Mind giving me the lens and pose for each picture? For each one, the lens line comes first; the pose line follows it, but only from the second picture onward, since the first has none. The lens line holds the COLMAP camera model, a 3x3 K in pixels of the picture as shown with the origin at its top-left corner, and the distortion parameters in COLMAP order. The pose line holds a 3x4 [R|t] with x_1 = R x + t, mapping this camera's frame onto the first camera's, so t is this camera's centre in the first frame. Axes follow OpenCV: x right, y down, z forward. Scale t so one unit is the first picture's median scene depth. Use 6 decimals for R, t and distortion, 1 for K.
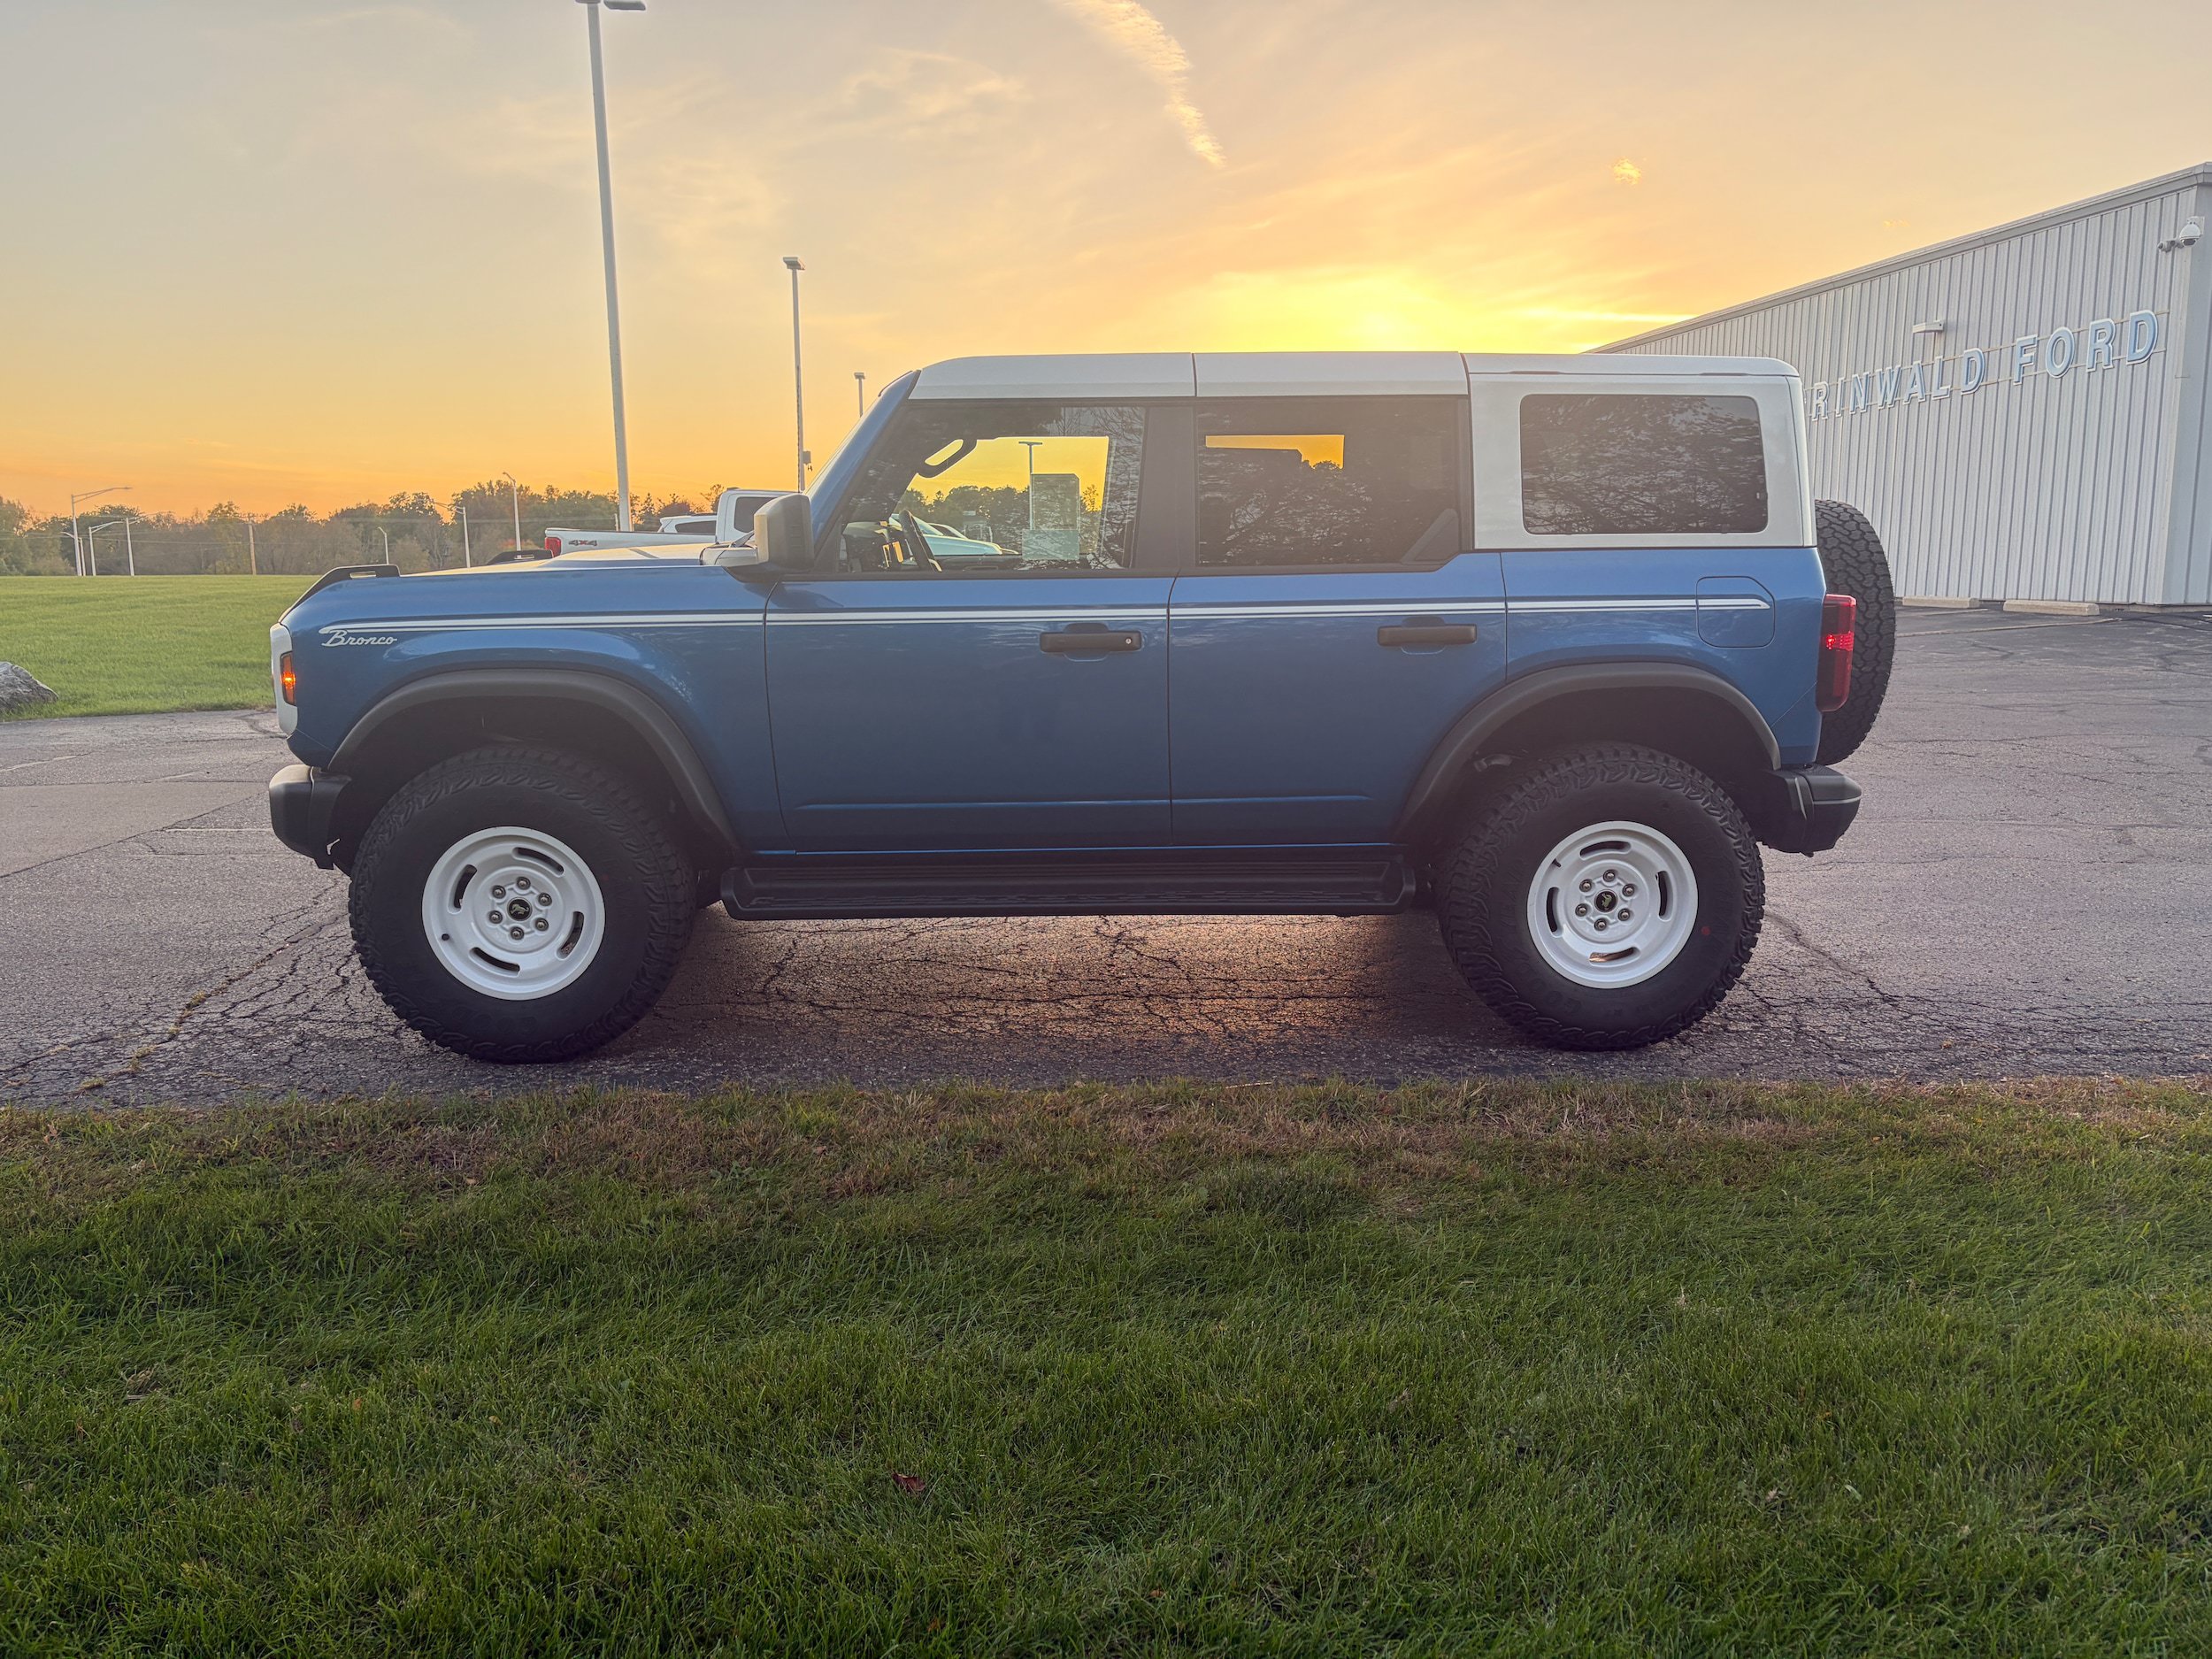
lens RADIAL K [[1668.1, 0, 1101.4], [0, 1668.1, 820.2], [0, 0, 1]] dist [0.041835, -0.038454]
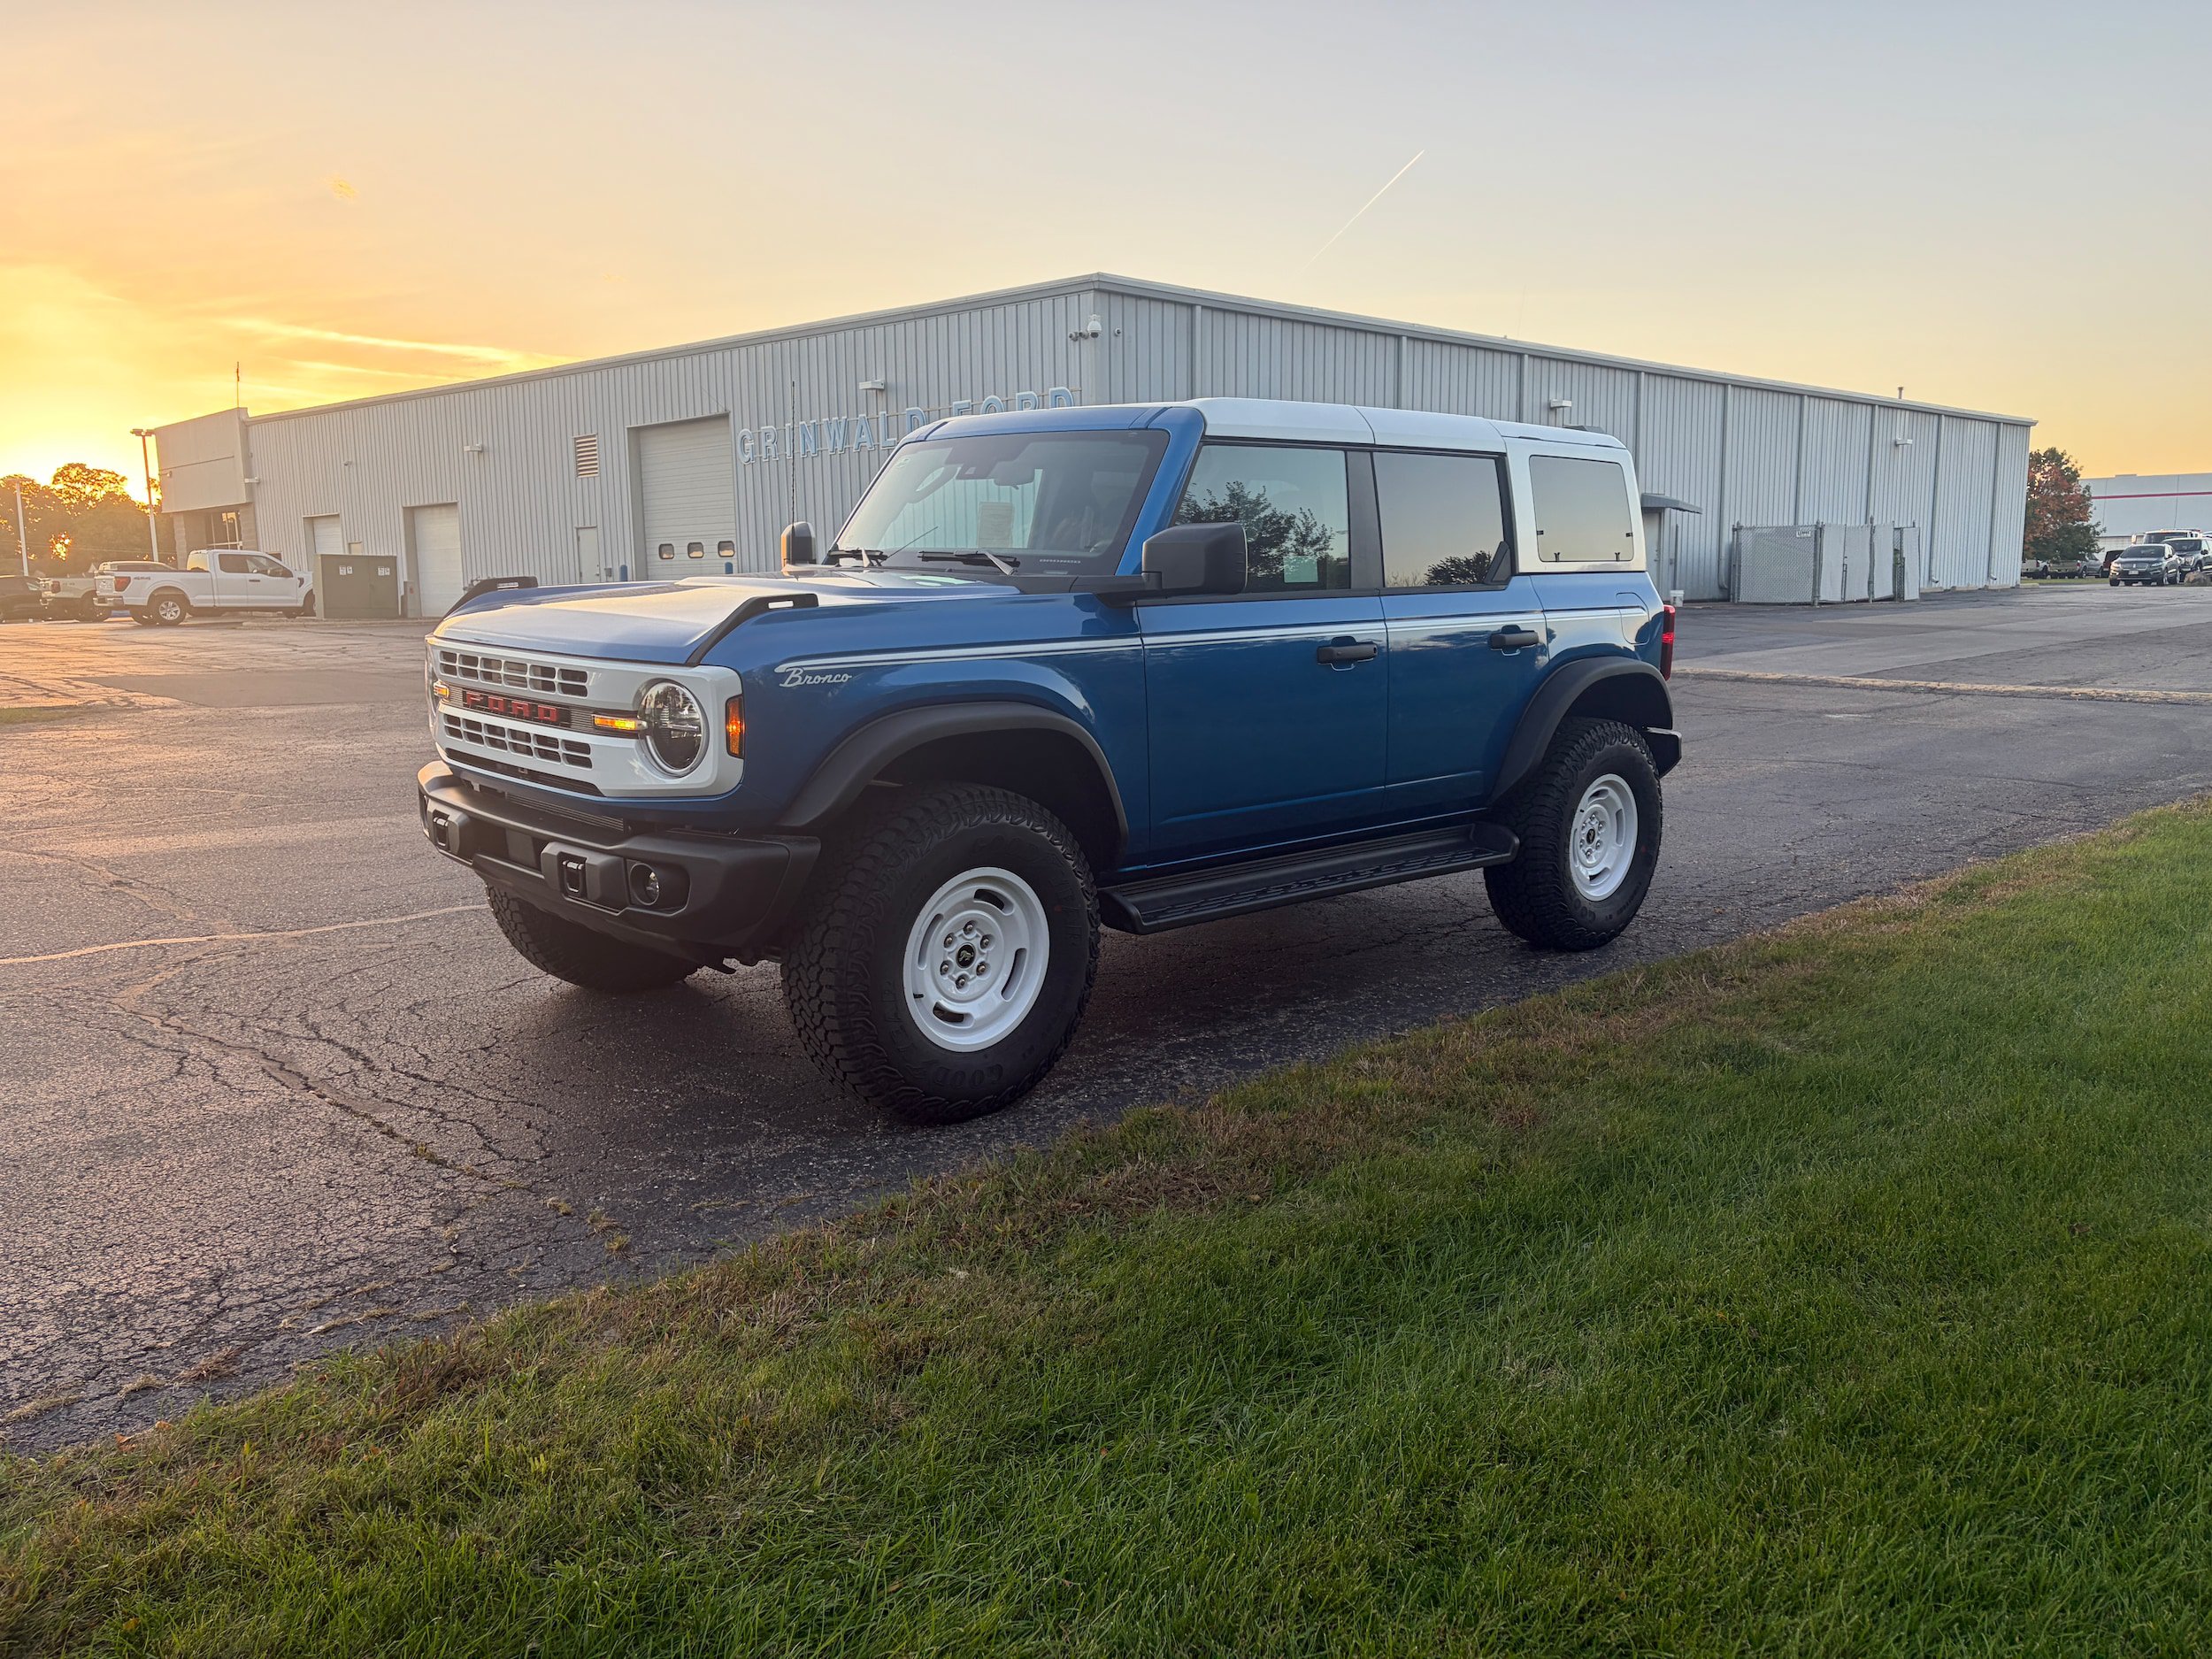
lens RADIAL K [[1668.1, 0, 1124.0], [0, 1668.1, 812.7], [0, 0, 1]] dist [0.041835, -0.038454]
pose [[0.771813, -0.092053, 0.629151, -0.860305], [0.106139, 0.994234, 0.015262, -0.031750], [-0.626929, 0.054998, 0.777133, 0.207579]]
